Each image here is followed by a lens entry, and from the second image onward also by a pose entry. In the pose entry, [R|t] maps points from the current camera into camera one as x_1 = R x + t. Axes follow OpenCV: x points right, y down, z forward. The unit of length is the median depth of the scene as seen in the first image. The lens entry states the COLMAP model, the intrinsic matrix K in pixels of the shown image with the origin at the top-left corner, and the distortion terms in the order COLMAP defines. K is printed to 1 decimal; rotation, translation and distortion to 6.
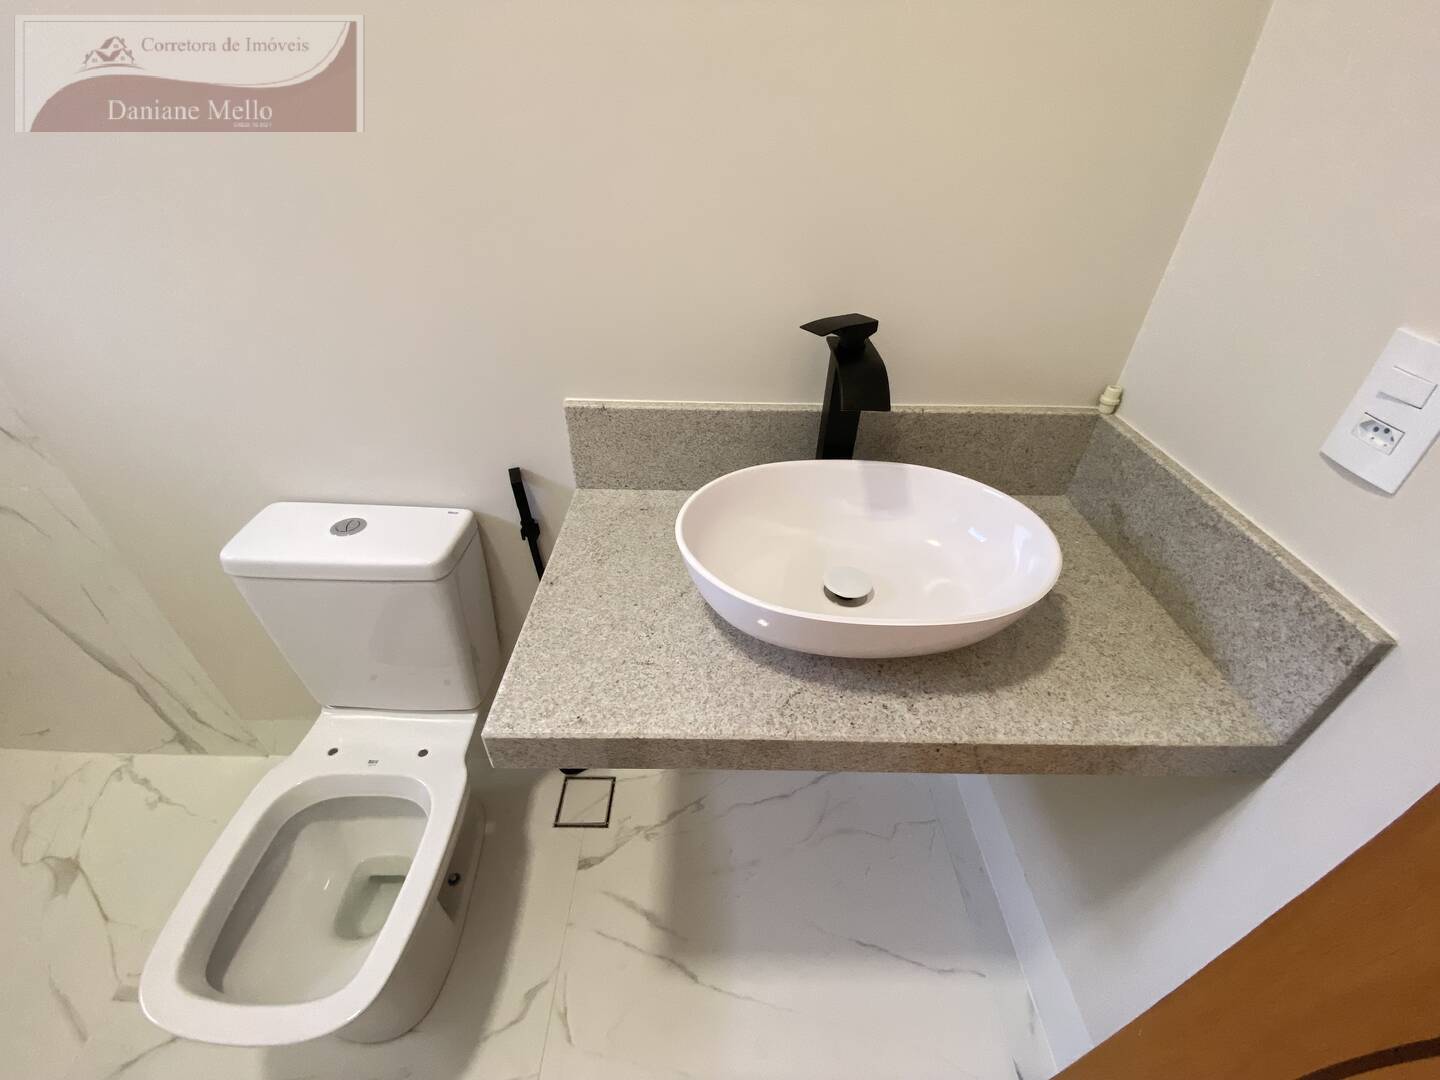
lens RADIAL K [[585.6, 0, 722.5], [0, 585.6, 533.0], [0, 0, 1]] dist [-0.008652, -0.007629]
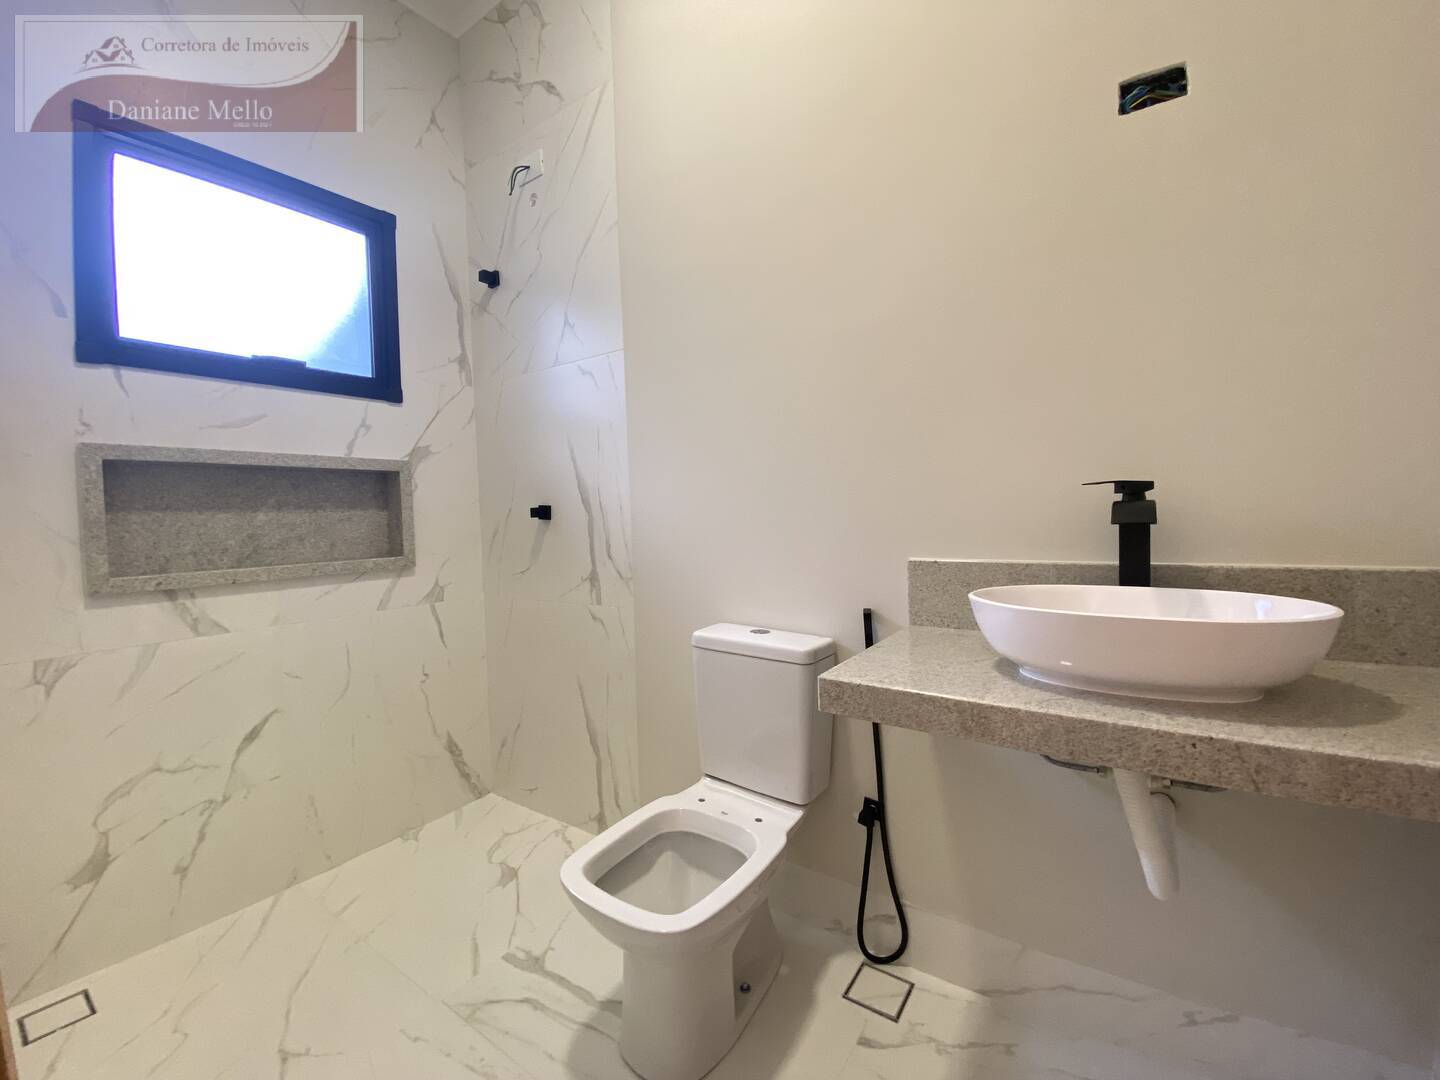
lens RADIAL K [[585.6, 0, 717.8], [0, 585.6, 535.7], [0, 0, 1]] dist [-0.008652, -0.007629]
pose [[0.817134, -0.035245, -0.575369, 0.173106], [-0.290904, 0.836496, -0.464380, 0.505900], [0.497661, 0.546838, 0.673277, -0.245398]]
